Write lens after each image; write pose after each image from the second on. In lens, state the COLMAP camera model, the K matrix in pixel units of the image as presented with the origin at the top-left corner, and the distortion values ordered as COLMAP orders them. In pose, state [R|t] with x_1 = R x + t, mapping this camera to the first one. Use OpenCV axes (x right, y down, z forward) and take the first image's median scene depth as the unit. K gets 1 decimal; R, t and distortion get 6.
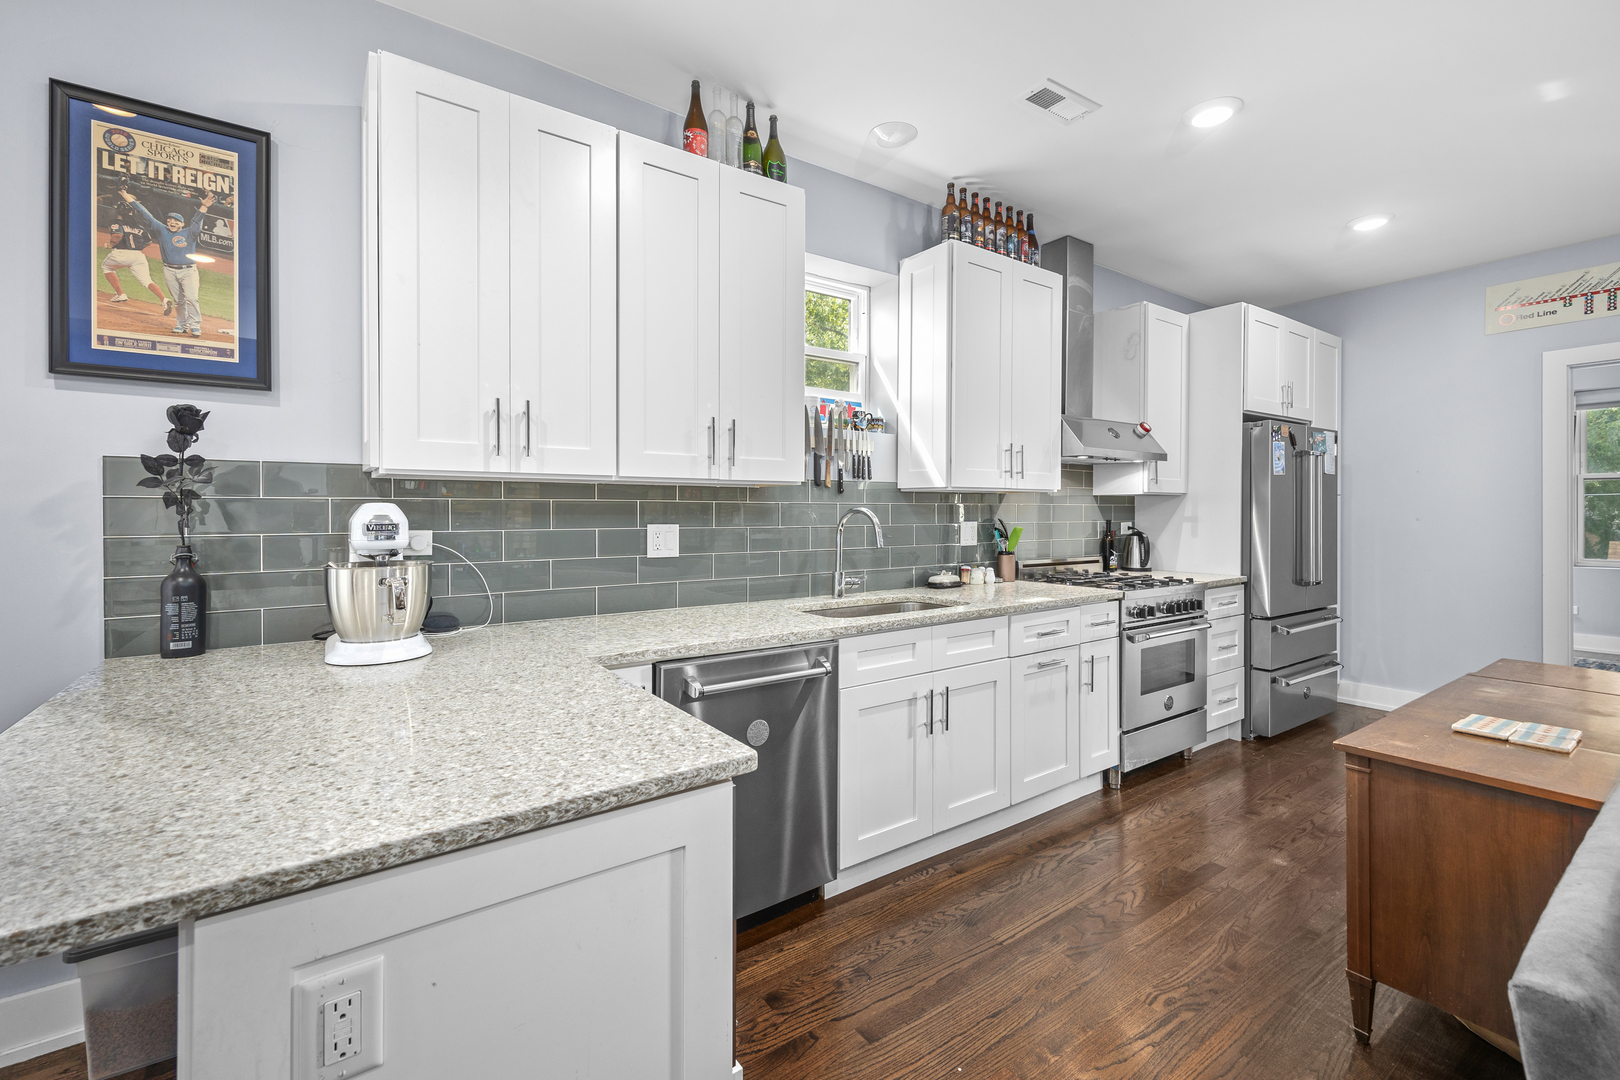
lens RADIAL K [[687.4, 0, 806.8], [0, 687.4, 525.1], [0, 0, 1]] dist [0.000732, -0.000064]
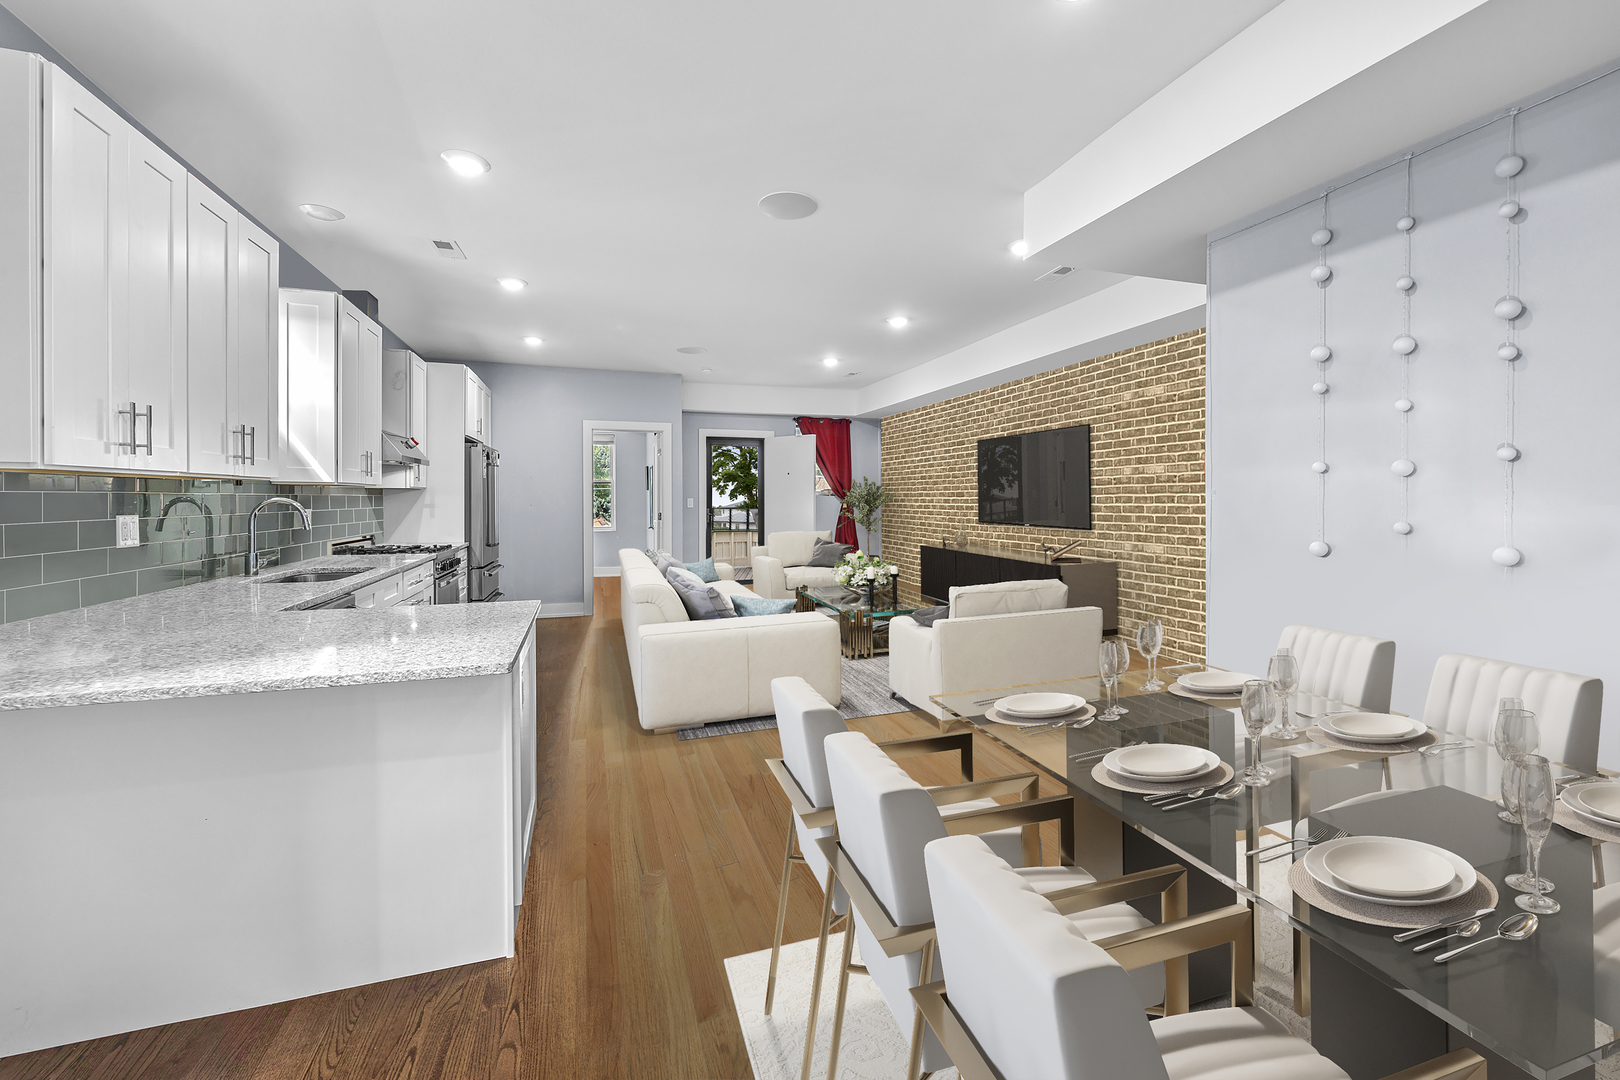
lens RADIAL K [[649.8, 0, 805.1], [0, 649.8, 506.1], [0, 0, 1]] dist [-0.013373, -0.000120]
pose [[0.293357, -0.004367, 0.955993, -0.715691], [0.006463, 0.999976, 0.002584, -0.008731], [-0.955981, 0.005421, 0.293378, -0.206676]]
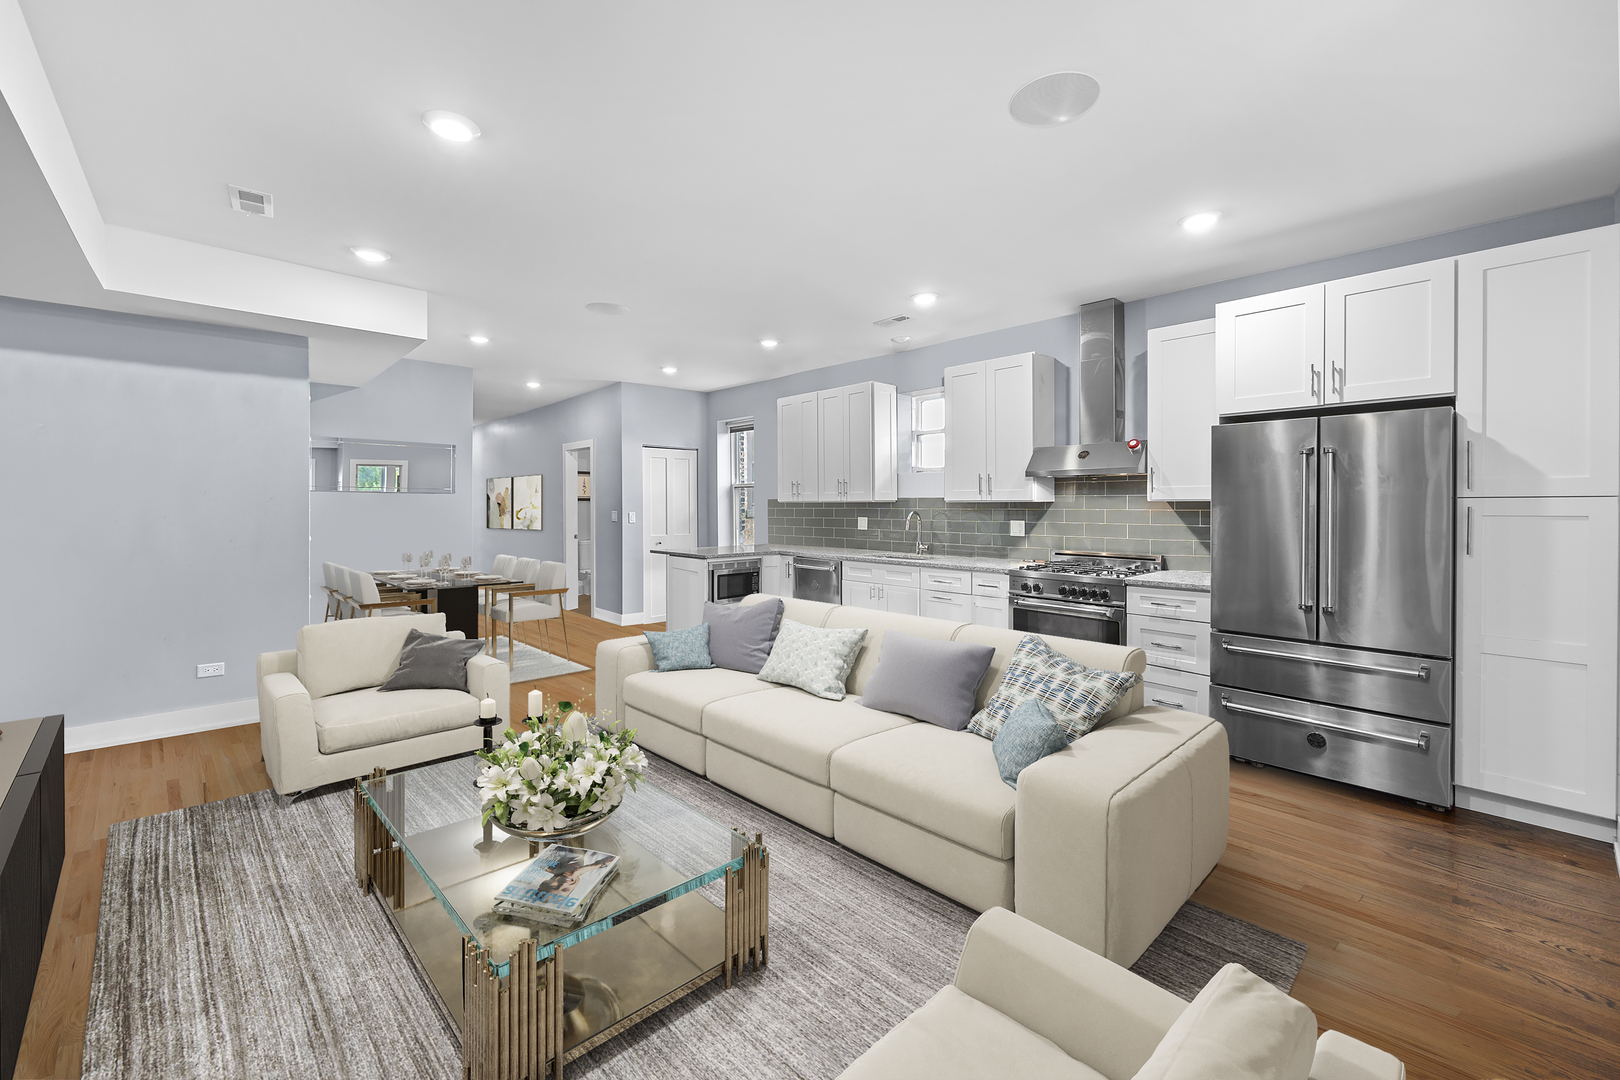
lens RADIAL K [[649.8, 0, 805.1], [0, 649.8, 506.1], [0, 0, 1]] dist [-0.013373, -0.000120]
pose [[0.135626, 0.008282, -0.990725, 1.965710], [-0.014161, 0.999879, 0.006420, -0.049401], [0.990659, 0.013159, 0.135727, 0.380176]]
